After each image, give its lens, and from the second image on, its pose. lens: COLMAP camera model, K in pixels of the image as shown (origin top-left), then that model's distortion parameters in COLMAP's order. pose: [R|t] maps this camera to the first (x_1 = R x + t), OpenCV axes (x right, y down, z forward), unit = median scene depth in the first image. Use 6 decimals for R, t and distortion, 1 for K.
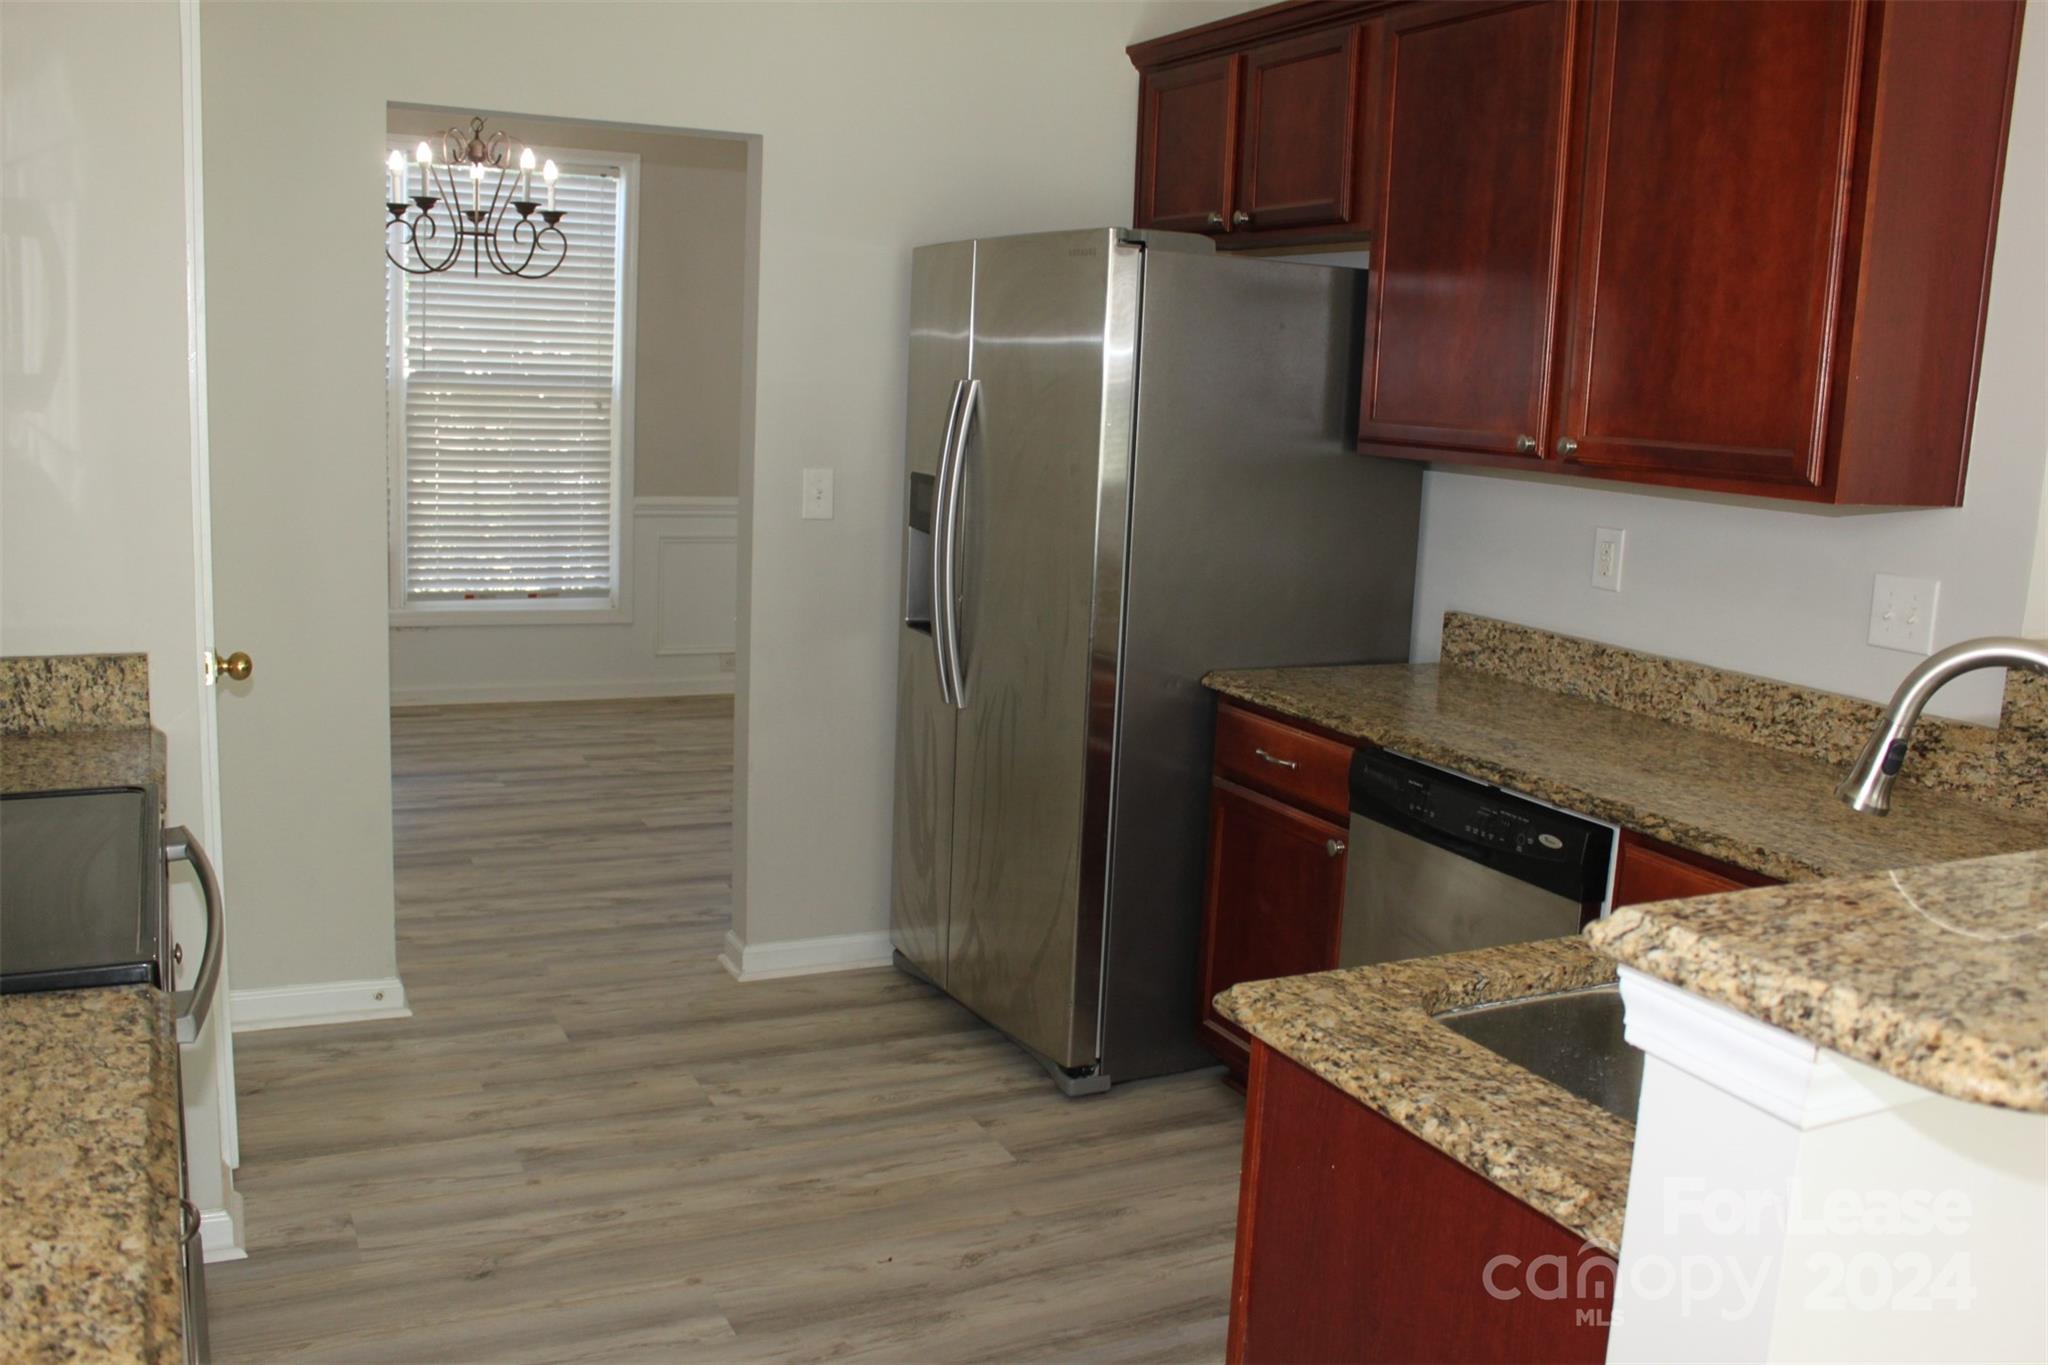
lens RADIAL K [[1749.2, 0, 1030.2], [0, 1749.2, 678.3], [0, 0, 1]] dist [-0.163058, 0.144834]
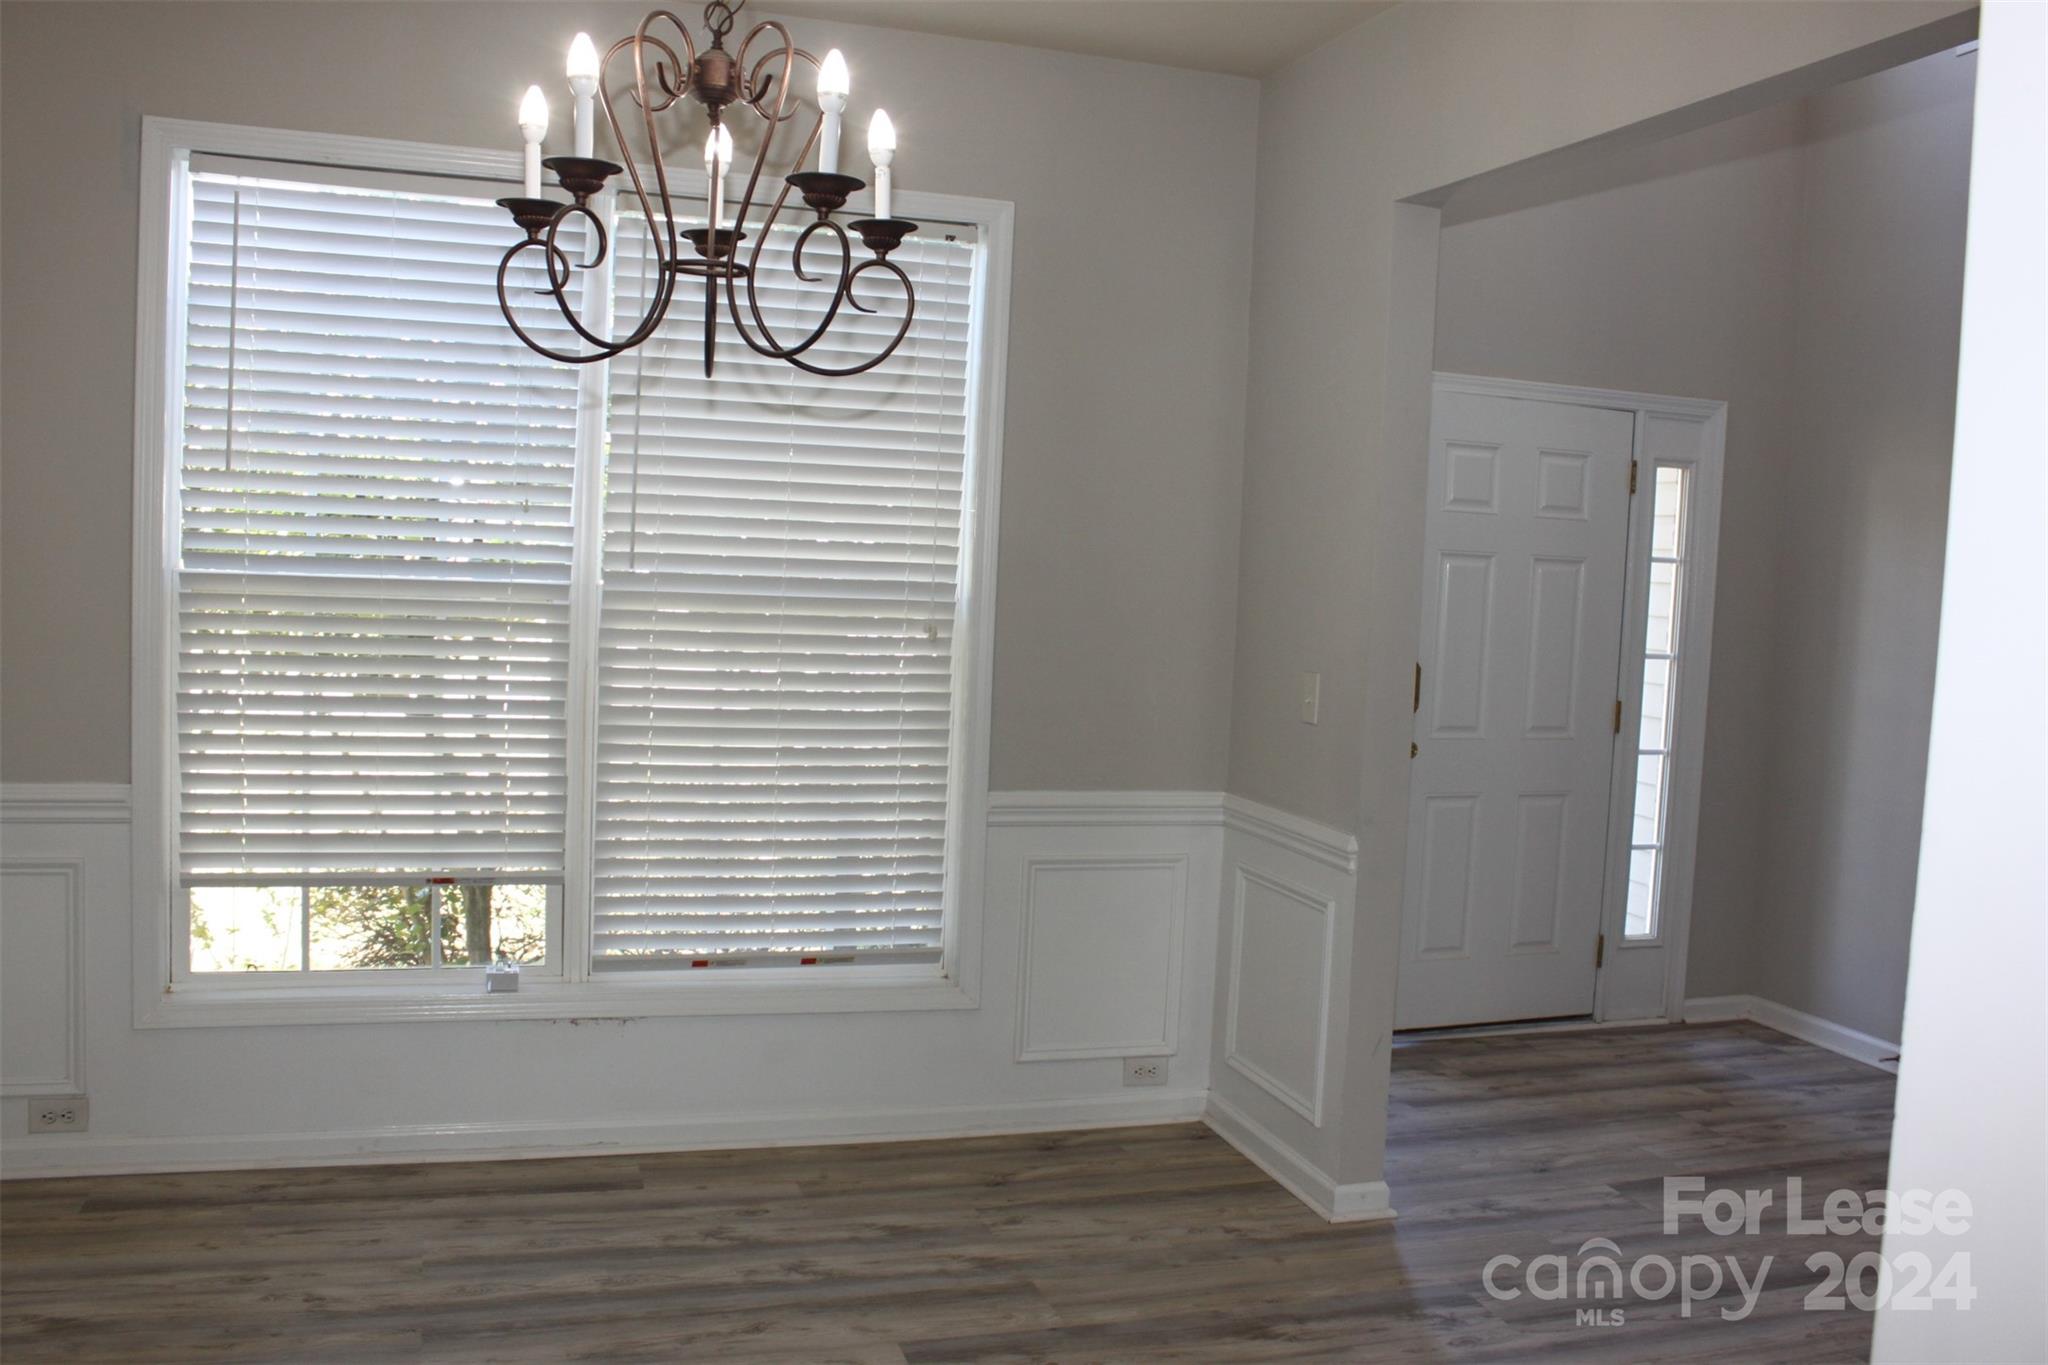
lens RADIAL K [[1749.2, 0, 1030.2], [0, 1749.2, 678.3], [0, 0, 1]] dist [-0.163058, 0.144834]
pose [[0.988531, 0.009958, -0.150692, -0.148445], [-0.025564, 0.994458, -0.101983, -0.096789], [0.148841, 0.104665, 0.983306, 0.496671]]
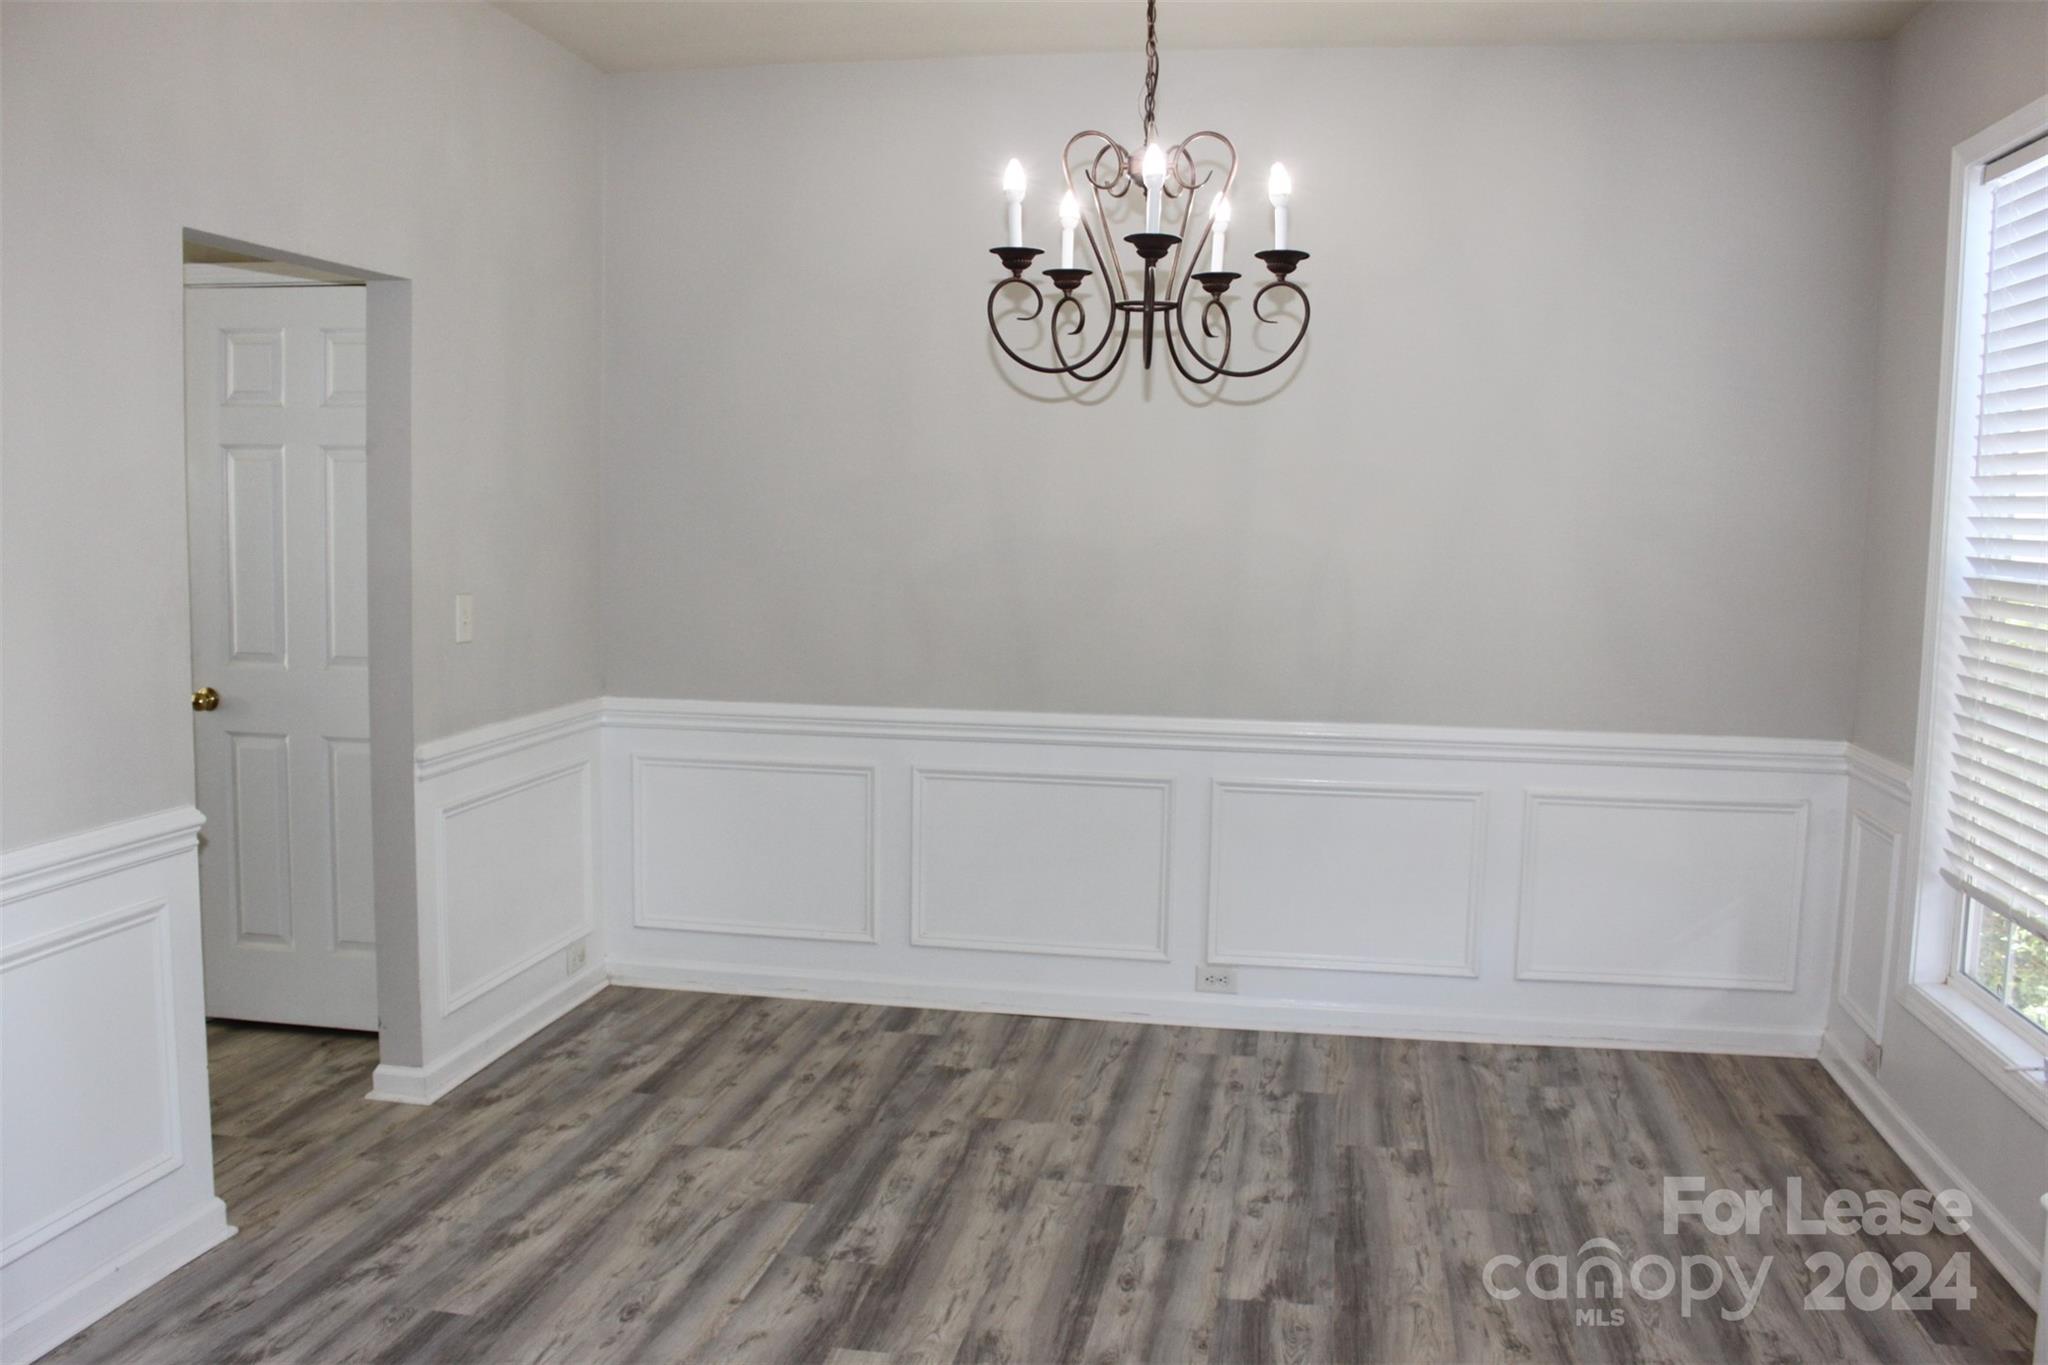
lens RADIAL K [[1749.2, 0, 1030.2], [0, 1749.2, 678.3], [0, 0, 1]] dist [-0.163058, 0.144834]
pose [[-0.599142, 0.025601, -0.800234, 0.146402], [-0.177399, 0.970401, 0.163865, -0.187538], [0.780743, 0.240139, -0.576866, 1.112074]]
